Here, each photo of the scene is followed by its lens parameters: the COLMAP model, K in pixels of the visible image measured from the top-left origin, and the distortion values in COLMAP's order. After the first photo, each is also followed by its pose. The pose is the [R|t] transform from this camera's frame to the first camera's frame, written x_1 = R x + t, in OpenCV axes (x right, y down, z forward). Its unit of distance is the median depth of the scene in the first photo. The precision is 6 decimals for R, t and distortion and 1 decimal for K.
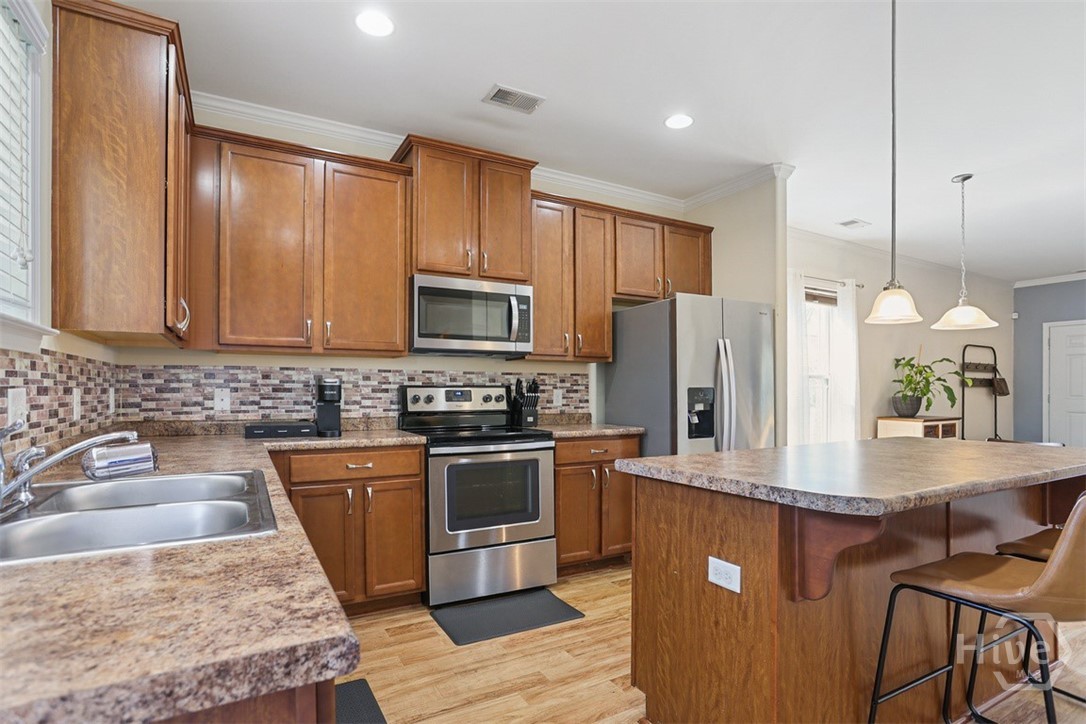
lens RADIAL K [[534.1, 0, 544.8], [0, 534.1, 384.2], [0, 0, 1]] dist [-0.023463, 0.004519]
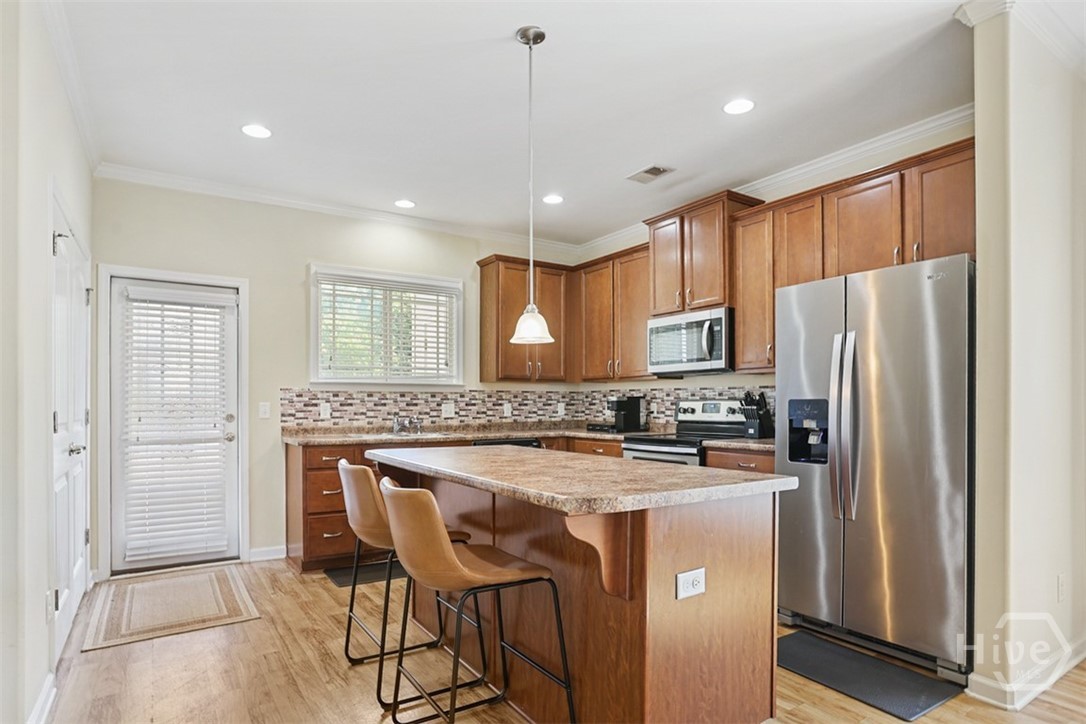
lens RADIAL K [[613.9, 0, 522.4], [0, 613.9, 400.0], [0, 0, 1]] dist [-0.000988, 0.000097]
pose [[0.059309, -0.011284, -0.998176, 1.473772], [0.015194, 0.999830, -0.010400, 0.014553], [0.998124, -0.014549, 0.059470, 0.635704]]
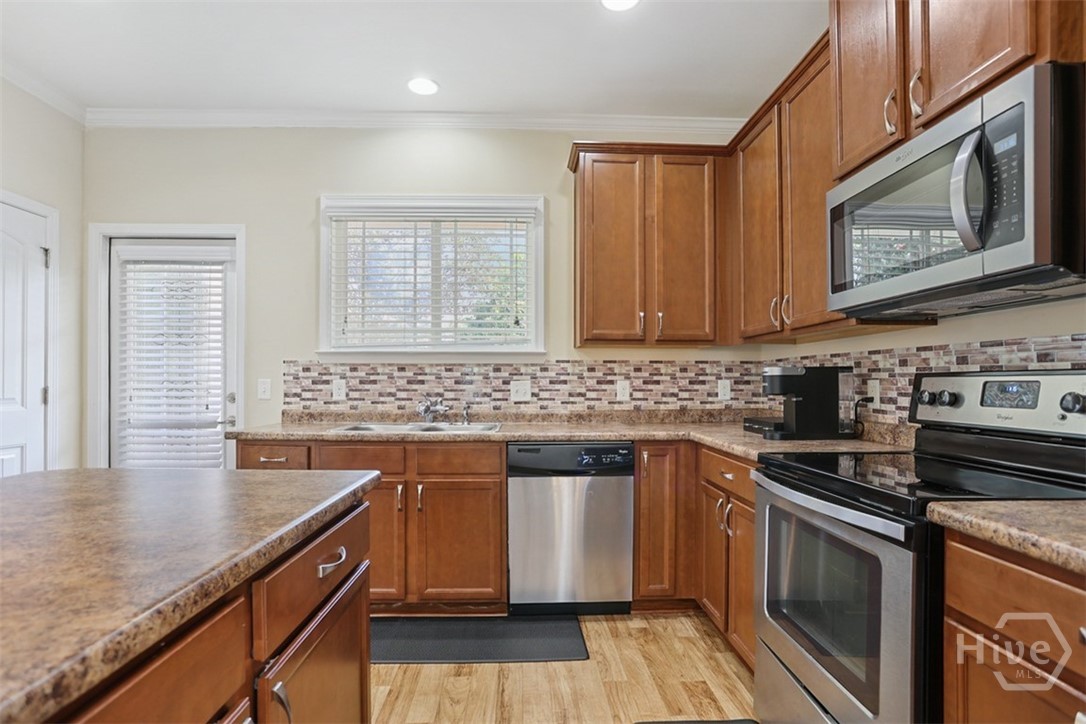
lens RADIAL K [[534.1, 0, 537.6], [0, 534.1, 379.2], [0, 0, 1]] dist [-0.023463, 0.004519]
pose [[-0.450202, -0.007553, -0.892895, 0.496656], [0.009505, 0.999867, -0.013250, 0.014373], [0.892876, -0.014453, -0.450070, 1.074504]]
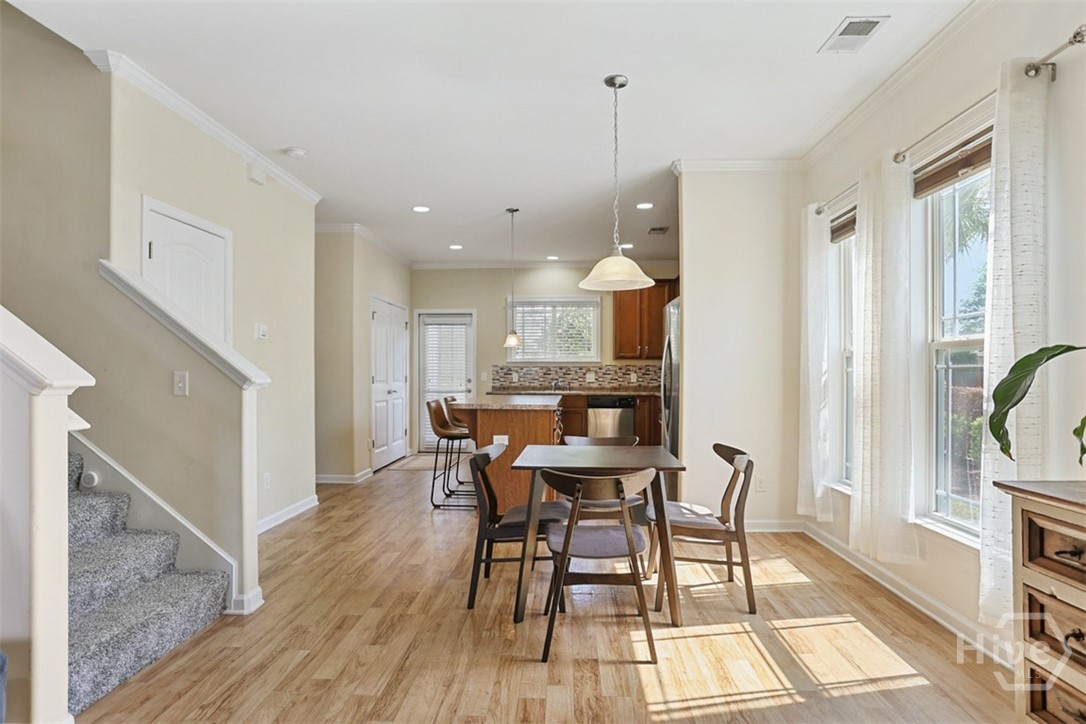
lens RADIAL K [[601.5, 0, 545.4], [0, 601.5, 373.1], [0, 0, 1]] dist [0.002286, 0.000526]
pose [[-0.507246, -0.005900, -0.861781, 2.303830], [0.008568, 0.999893, -0.011889, 0.034899], [0.861759, -0.013414, -0.507141, 1.909645]]
